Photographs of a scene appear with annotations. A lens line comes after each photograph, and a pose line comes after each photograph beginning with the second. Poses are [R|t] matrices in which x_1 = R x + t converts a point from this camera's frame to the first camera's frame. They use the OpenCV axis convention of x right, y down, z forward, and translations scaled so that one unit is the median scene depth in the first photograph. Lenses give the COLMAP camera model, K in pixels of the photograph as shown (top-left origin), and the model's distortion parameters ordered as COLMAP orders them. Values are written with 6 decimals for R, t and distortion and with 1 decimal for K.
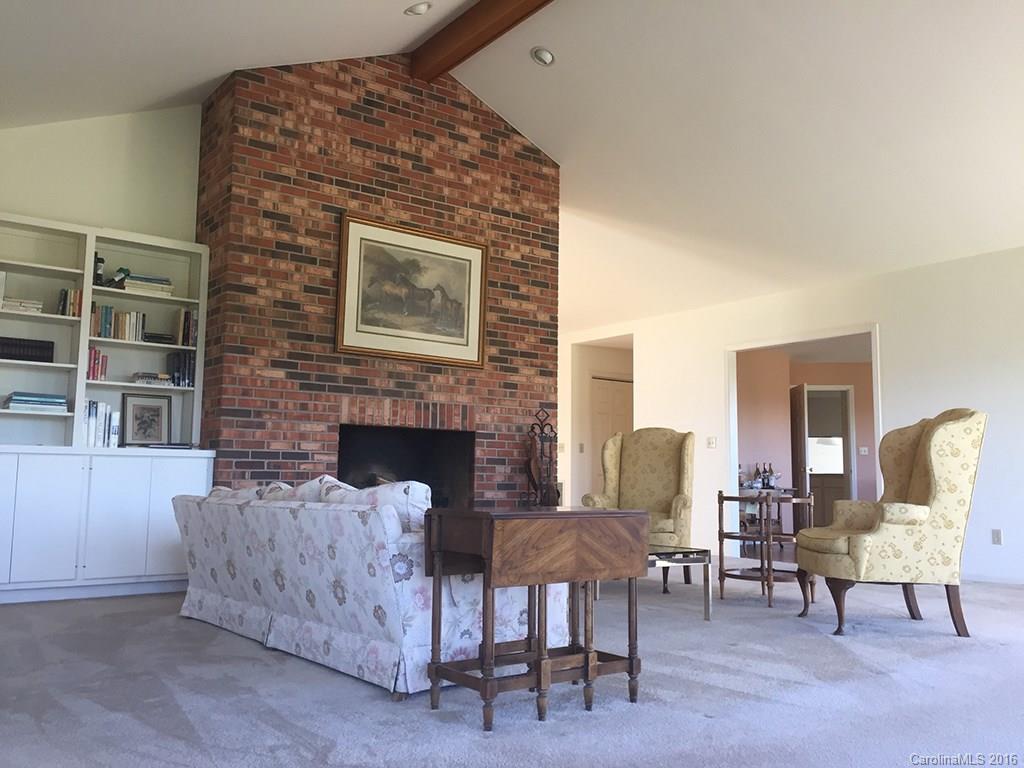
lens RADIAL K [[876.1, 0, 511.3], [0, 876.1, 382.3], [0, 0, 1]] dist [0.048343, 0.001460]
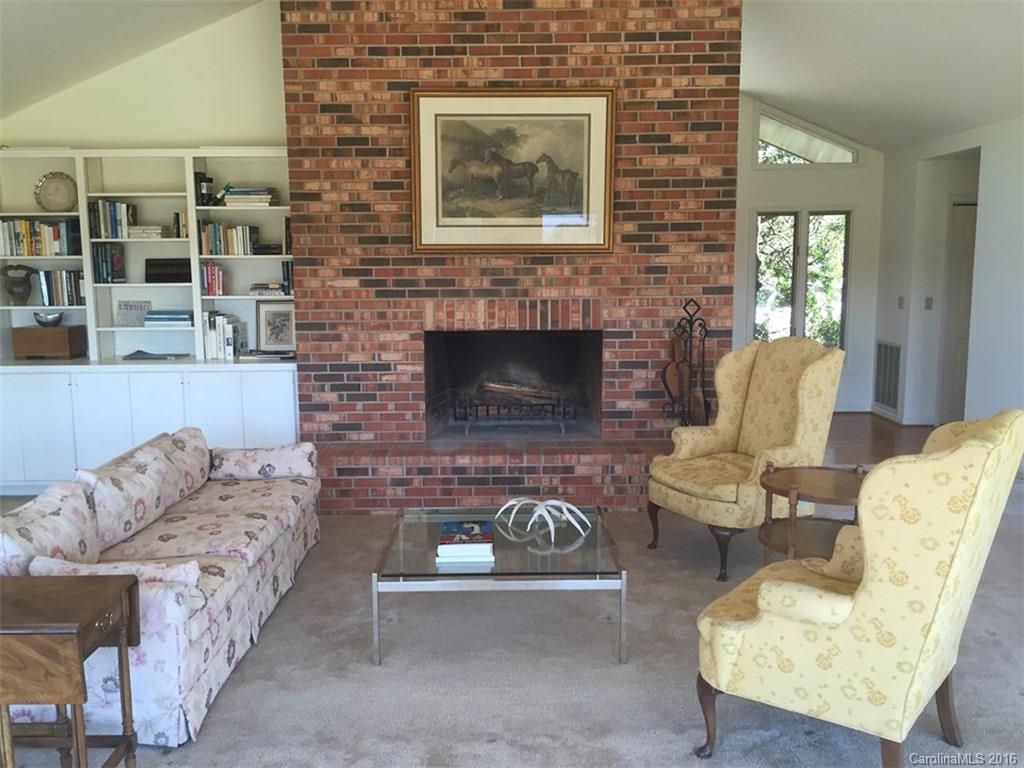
lens RADIAL K [[874.7, 0, 513.0], [0, 874.7, 387.9], [0, 0, 1]] dist [0.051793, -0.020673]
pose [[0.798015, 0.067372, -0.598860, 0.422067], [0.085649, 0.970964, 0.223366, -0.089843], [0.596520, -0.229541, 0.769074, 0.320302]]
